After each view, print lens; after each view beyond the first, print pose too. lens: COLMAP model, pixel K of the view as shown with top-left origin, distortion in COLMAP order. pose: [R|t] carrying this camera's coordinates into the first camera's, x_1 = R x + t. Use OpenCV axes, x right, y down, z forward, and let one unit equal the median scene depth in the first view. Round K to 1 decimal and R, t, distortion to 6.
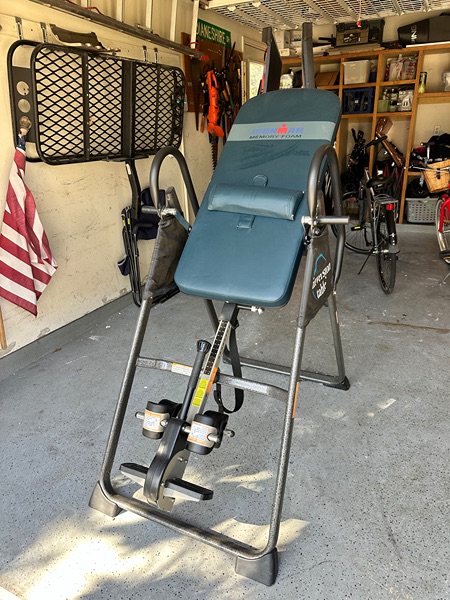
lens RADIAL K [[428.2, 0, 224.0], [0, 428.2, 298.1], [0, 0, 1]] dist [0.008670, -0.003897]
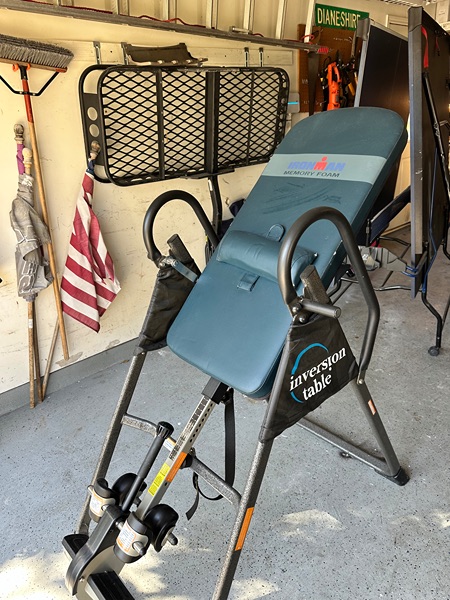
lens RADIAL K [[426.6, 0, 223.4], [0, 426.6, 298.7], [0, 0, 1]] dist [0.043620, -0.056091]
pose [[0.926833, 0.113214, -0.357999, 0.220488], [-0.097961, 0.993348, 0.060523, -0.137617], [0.362470, -0.021024, 0.931758, 0.147136]]
